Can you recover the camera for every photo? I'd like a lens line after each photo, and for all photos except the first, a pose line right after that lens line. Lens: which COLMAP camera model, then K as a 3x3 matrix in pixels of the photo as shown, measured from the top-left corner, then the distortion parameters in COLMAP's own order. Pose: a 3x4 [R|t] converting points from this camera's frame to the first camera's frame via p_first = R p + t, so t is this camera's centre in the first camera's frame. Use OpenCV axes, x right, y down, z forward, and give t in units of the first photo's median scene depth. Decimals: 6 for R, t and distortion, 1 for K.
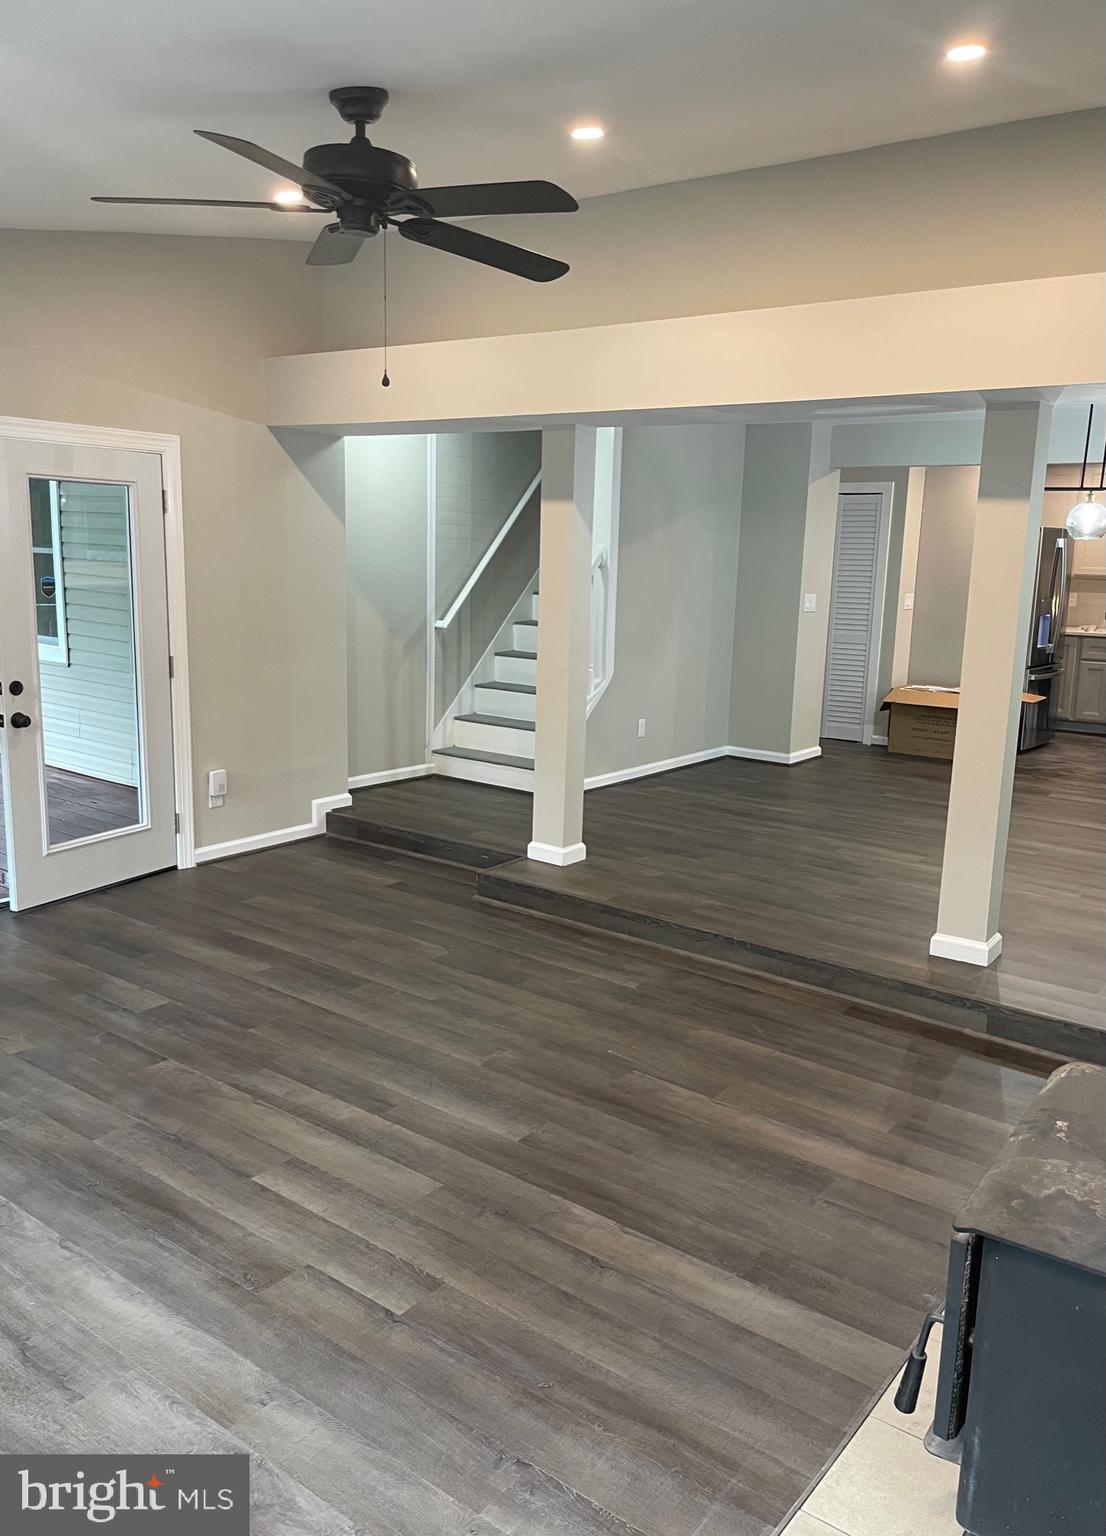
lens RADIAL K [[1167.4, 0, 581.1], [0, 1167.4, 772.5], [0, 0, 1]] dist [0.097411, -0.123759]
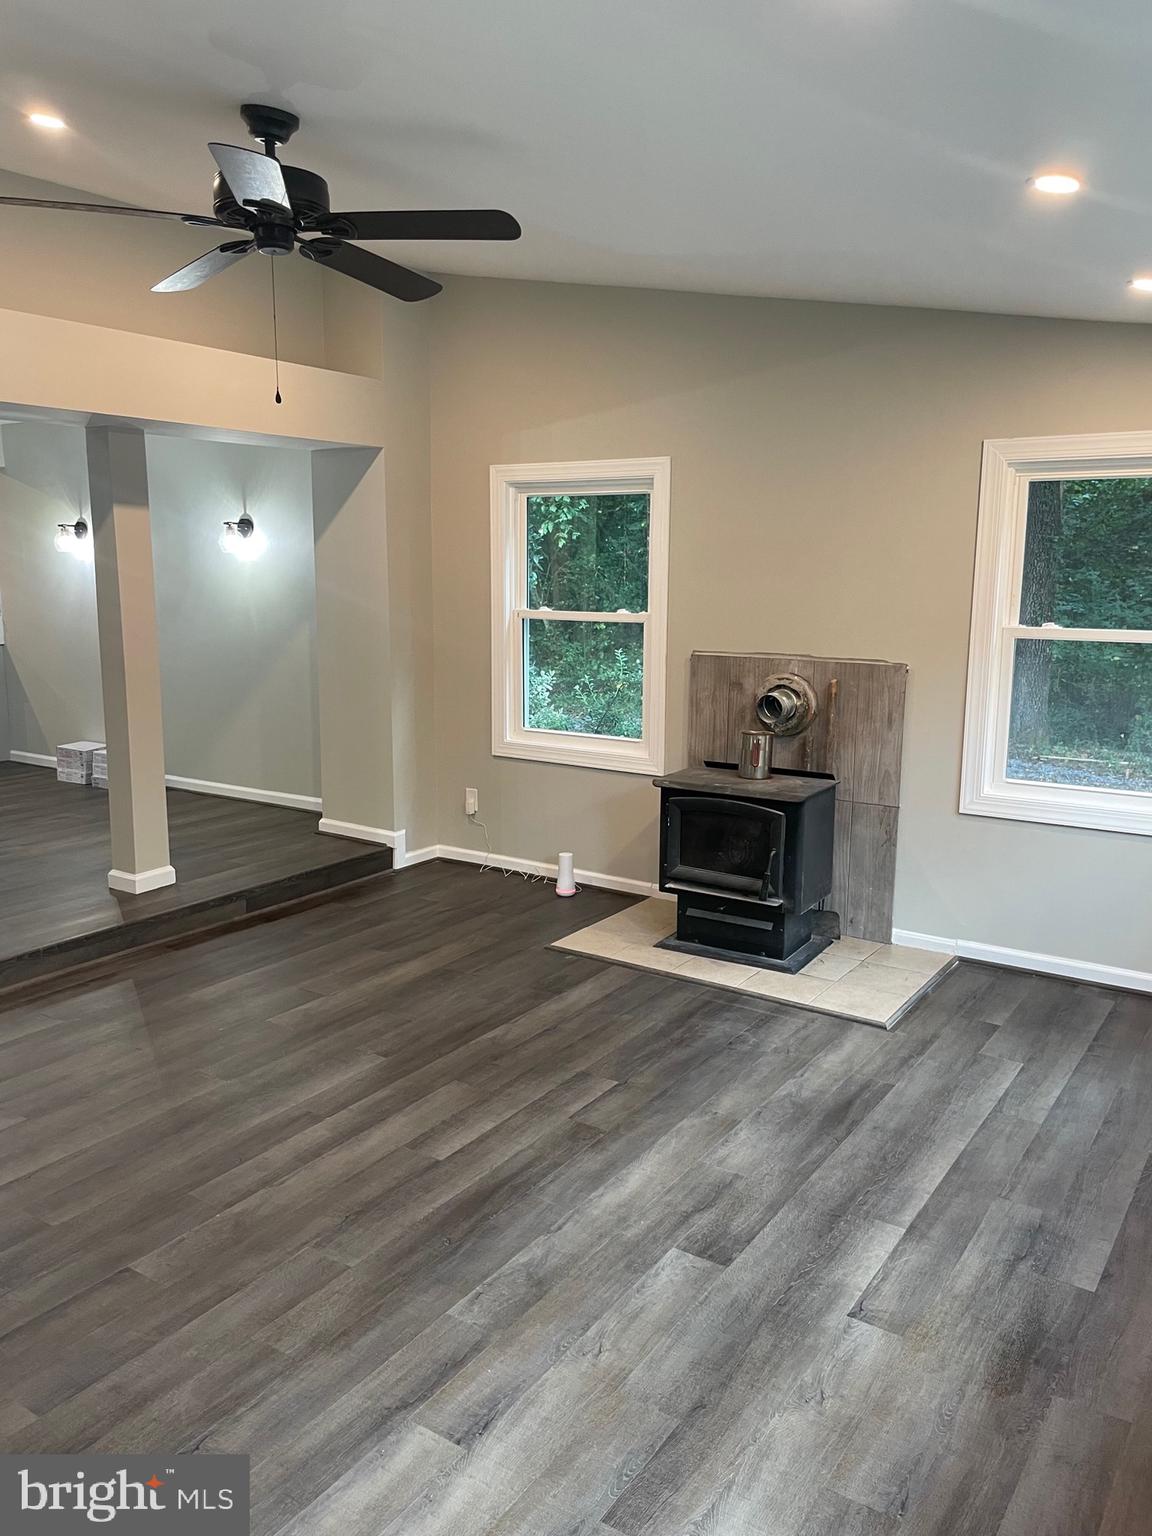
lens RADIAL K [[1162.7, 0, 585.2], [0, 1162.7, 767.9], [0, 0, 1]] dist [0.073848, -0.115624]
pose [[-0.055327, -0.201905, 0.977841, -1.072132], [0.185730, 0.960168, 0.208765, -0.160187], [-0.981042, 0.193164, -0.015624, 0.717259]]
